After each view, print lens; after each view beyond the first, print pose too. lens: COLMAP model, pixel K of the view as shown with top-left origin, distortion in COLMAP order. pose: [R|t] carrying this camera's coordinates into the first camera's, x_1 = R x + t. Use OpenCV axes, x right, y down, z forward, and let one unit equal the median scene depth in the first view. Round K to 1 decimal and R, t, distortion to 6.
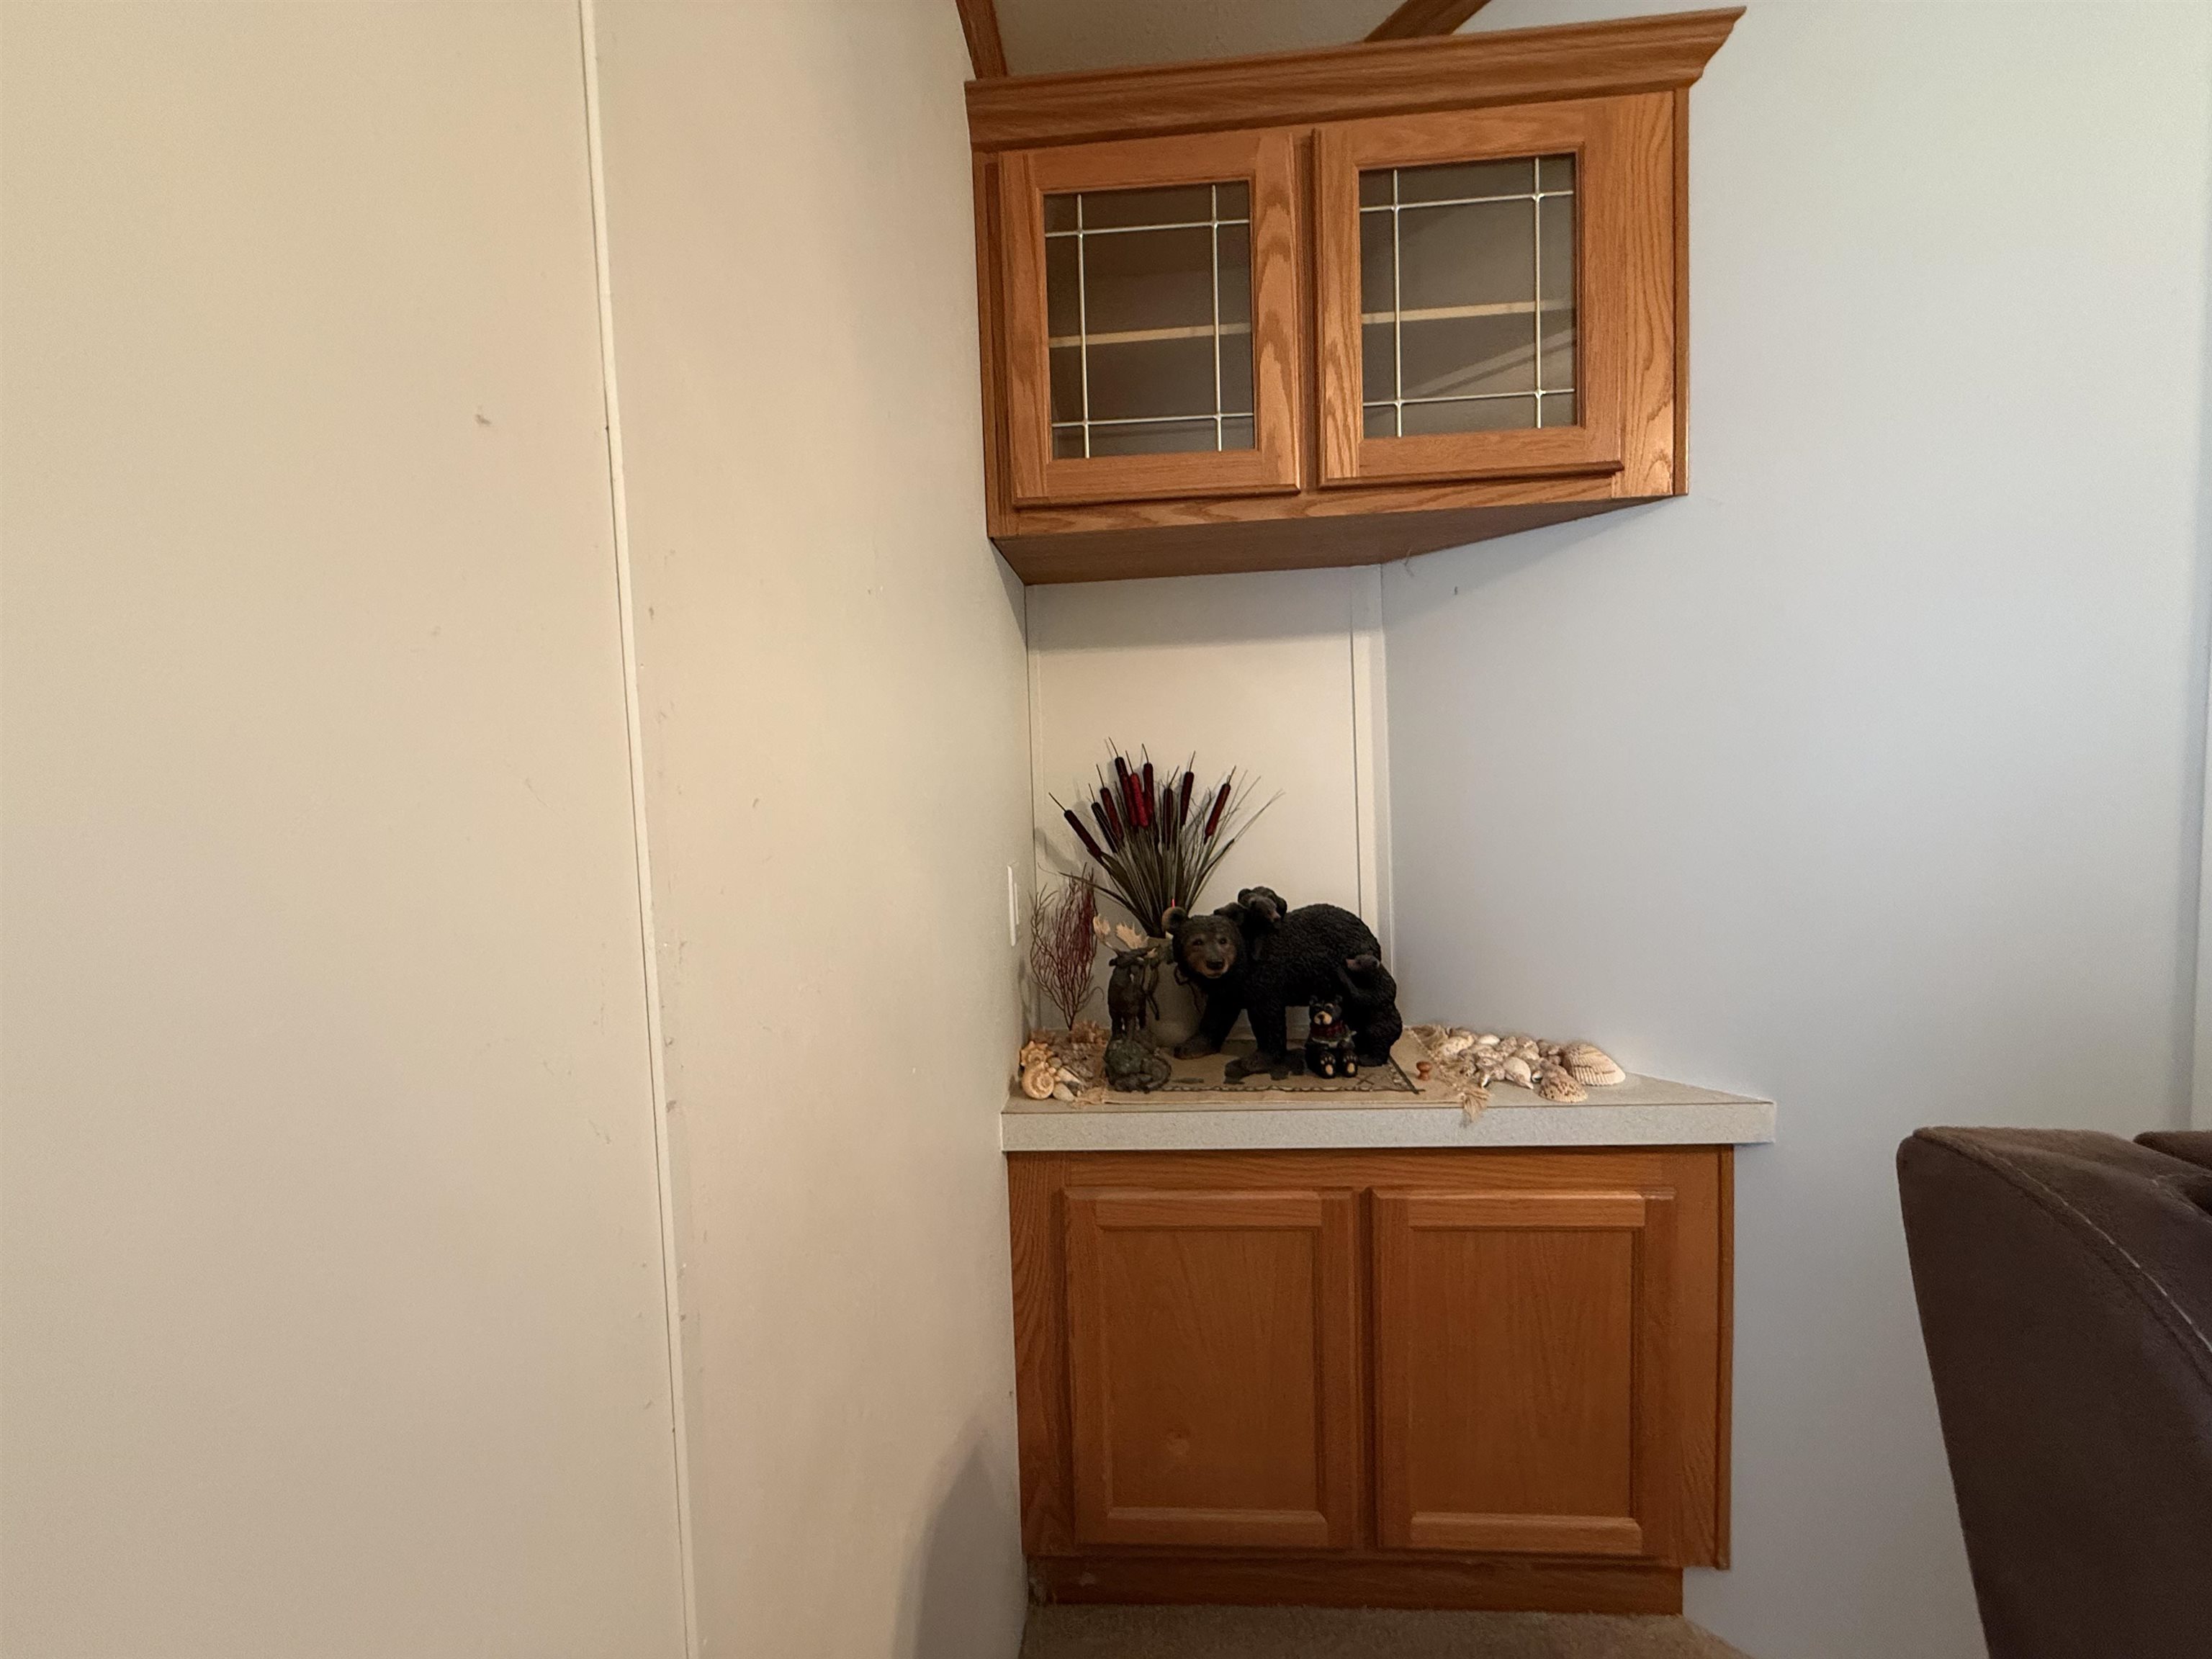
lens RADIAL K [[878.3, 0, 1103.5], [0, 878.3, 830.4], [0, 0, 1]] dist [-0.023397, -0.000112]
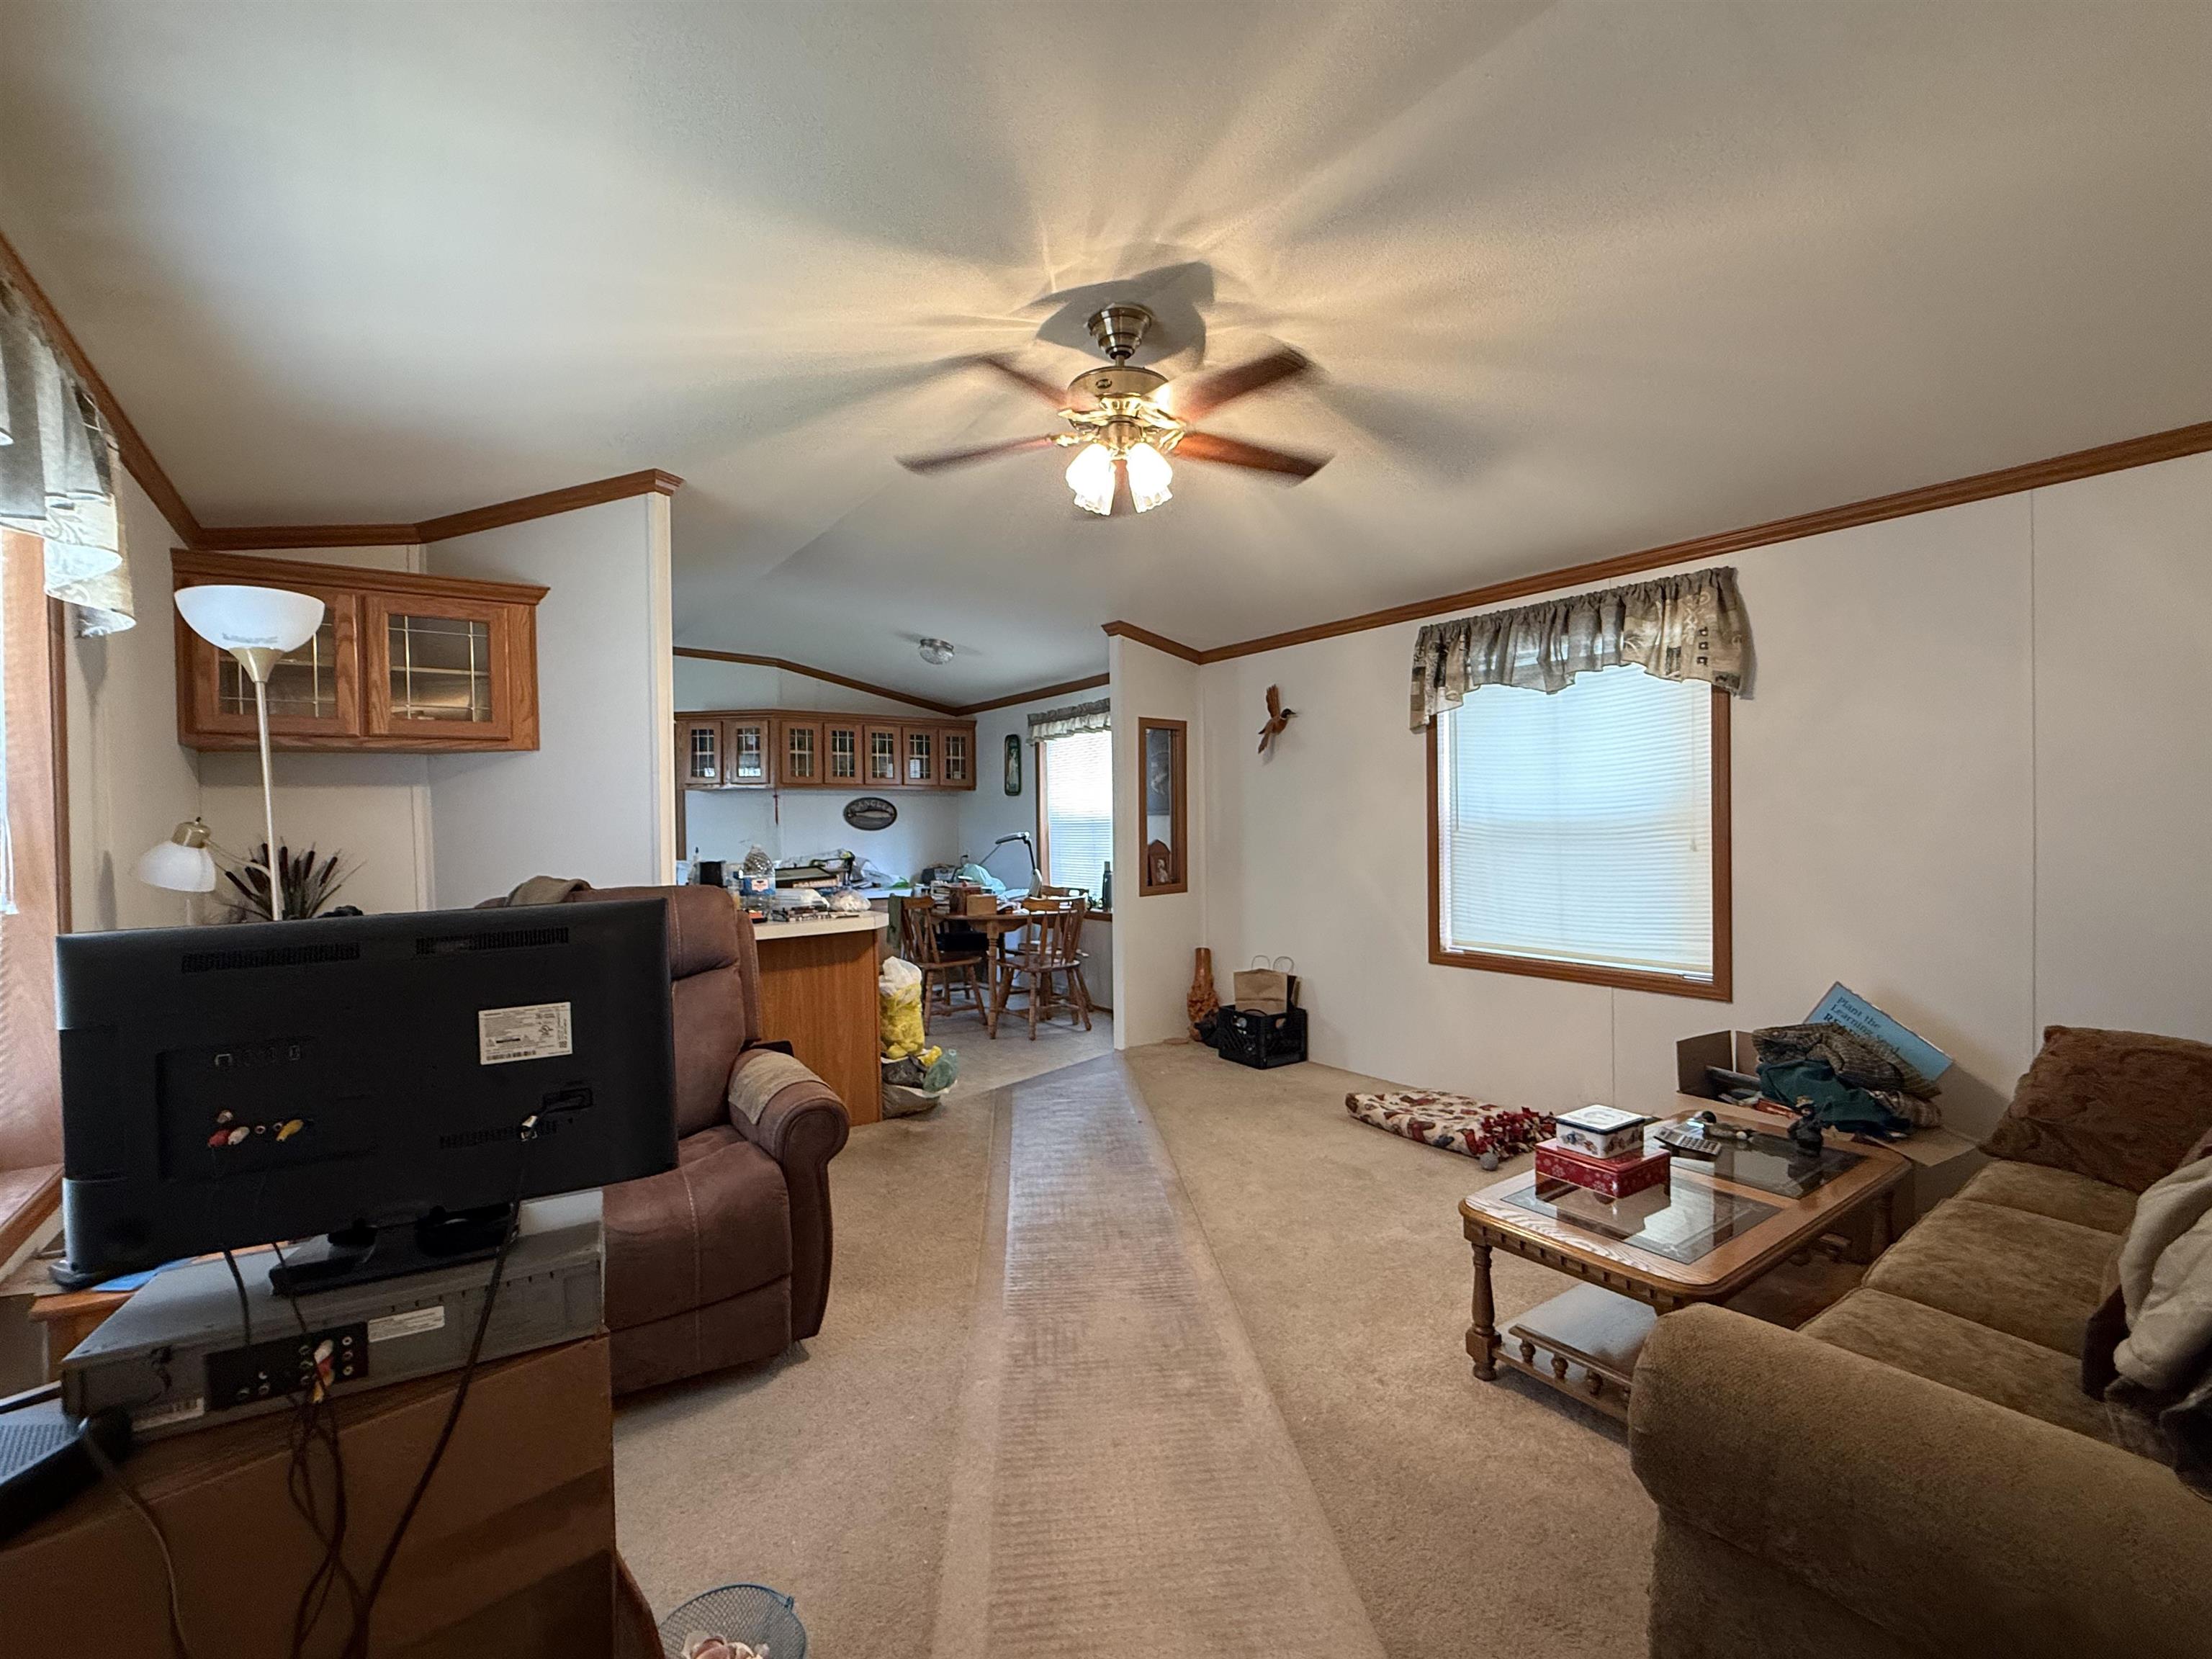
lens RADIAL K [[980.3, 0, 1101.1], [0, 980.3, 832.2], [0, 0, 1]] dist [0.004501, 0.000390]
pose [[0.782532, 0.011205, 0.622509, 0.138192], [0.027806, 0.998212, -0.052921, 0.070770], [-0.621989, 0.058722, 0.780821, -2.296637]]
